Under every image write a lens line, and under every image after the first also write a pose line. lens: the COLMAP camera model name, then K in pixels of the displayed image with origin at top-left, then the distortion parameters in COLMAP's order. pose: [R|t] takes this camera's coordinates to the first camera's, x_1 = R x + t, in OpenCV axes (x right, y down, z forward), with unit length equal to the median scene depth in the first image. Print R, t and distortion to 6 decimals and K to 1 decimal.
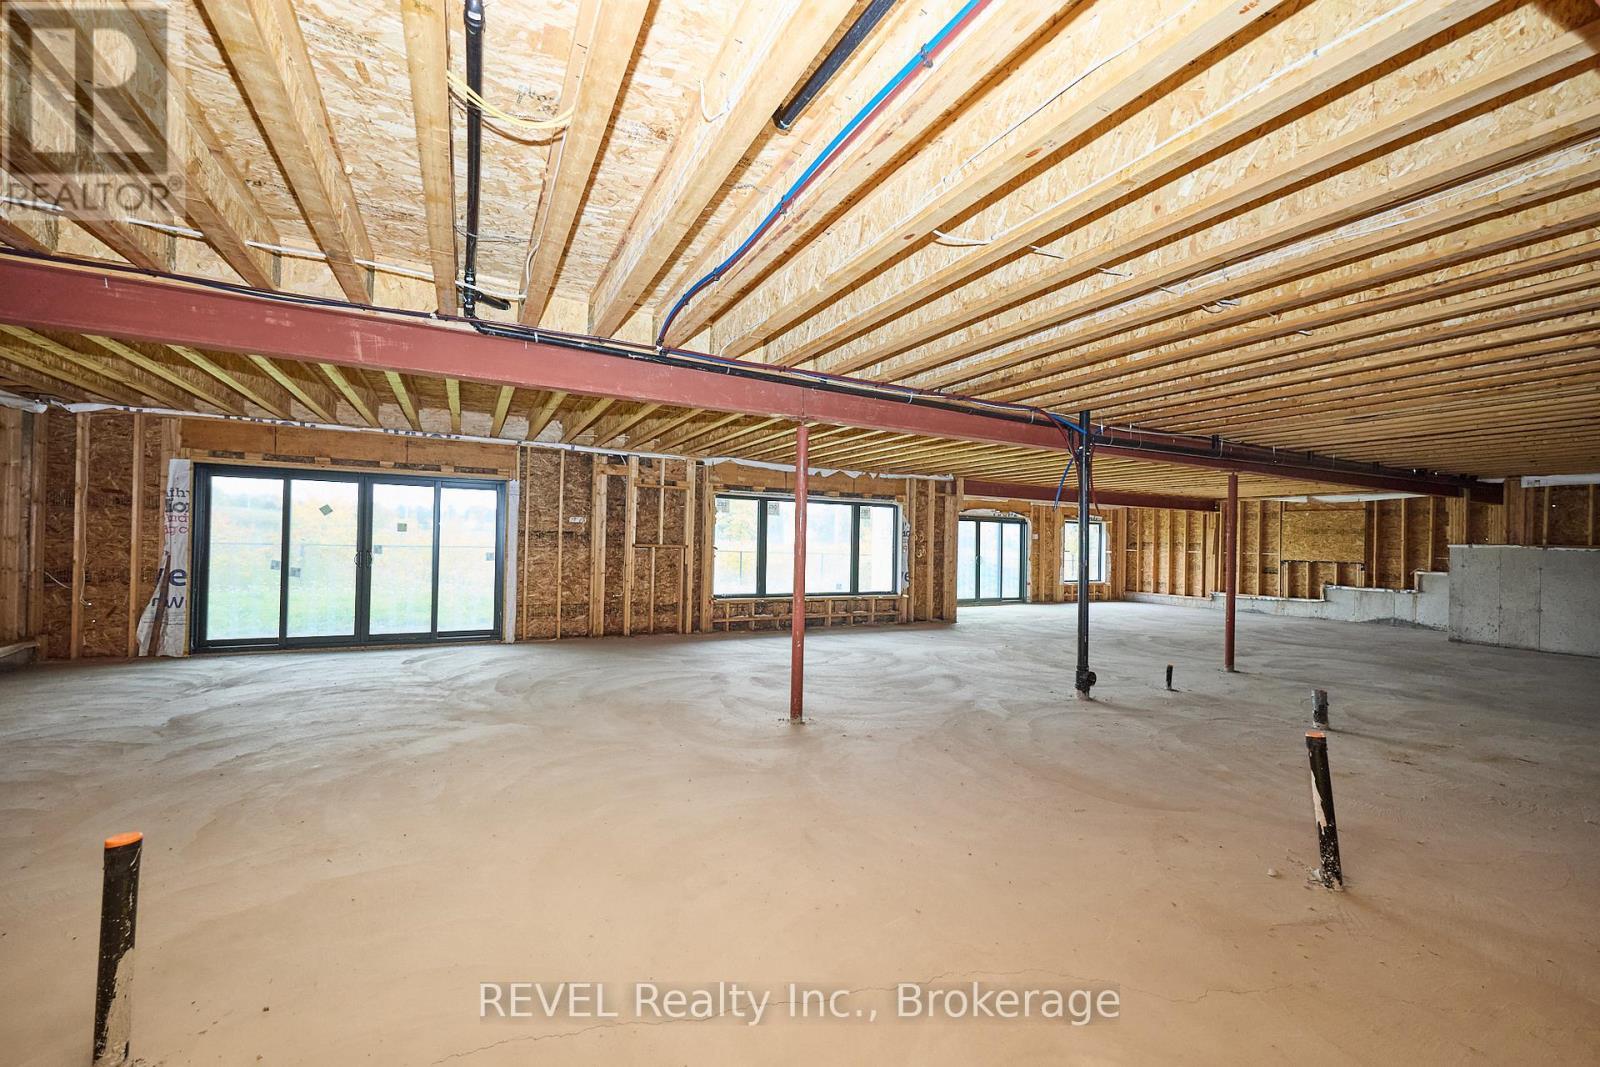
lens RADIAL K [[648.5, 0, 802.0], [0, 648.5, 540.0], [0, 0, 1]] dist [0.002967, -0.000137]
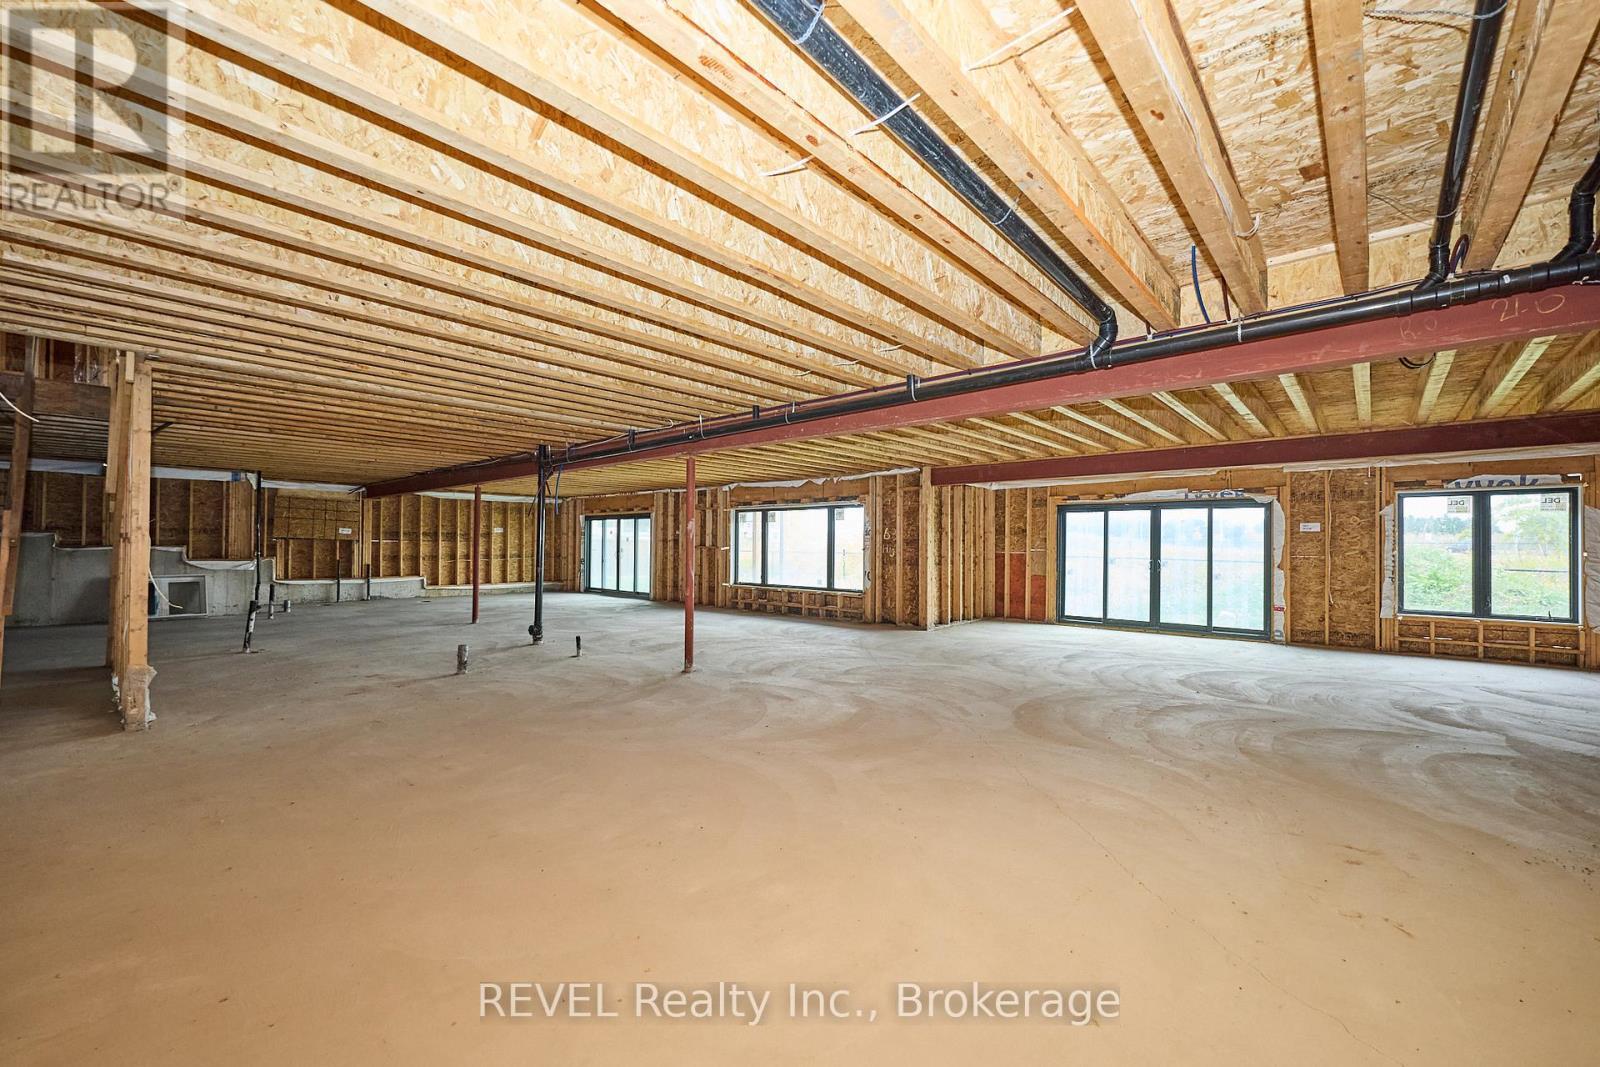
lens RADIAL K [[648.5, 0, 787.9], [0, 648.5, 535.9], [0, 0, 1]] dist [0.002967, -0.000137]
pose [[0.341686, -0.030790, -0.939310, 1.065203], [0.004605, 0.999506, -0.031088, 0.025806], [0.939803, 0.006297, 0.341659, 0.552741]]
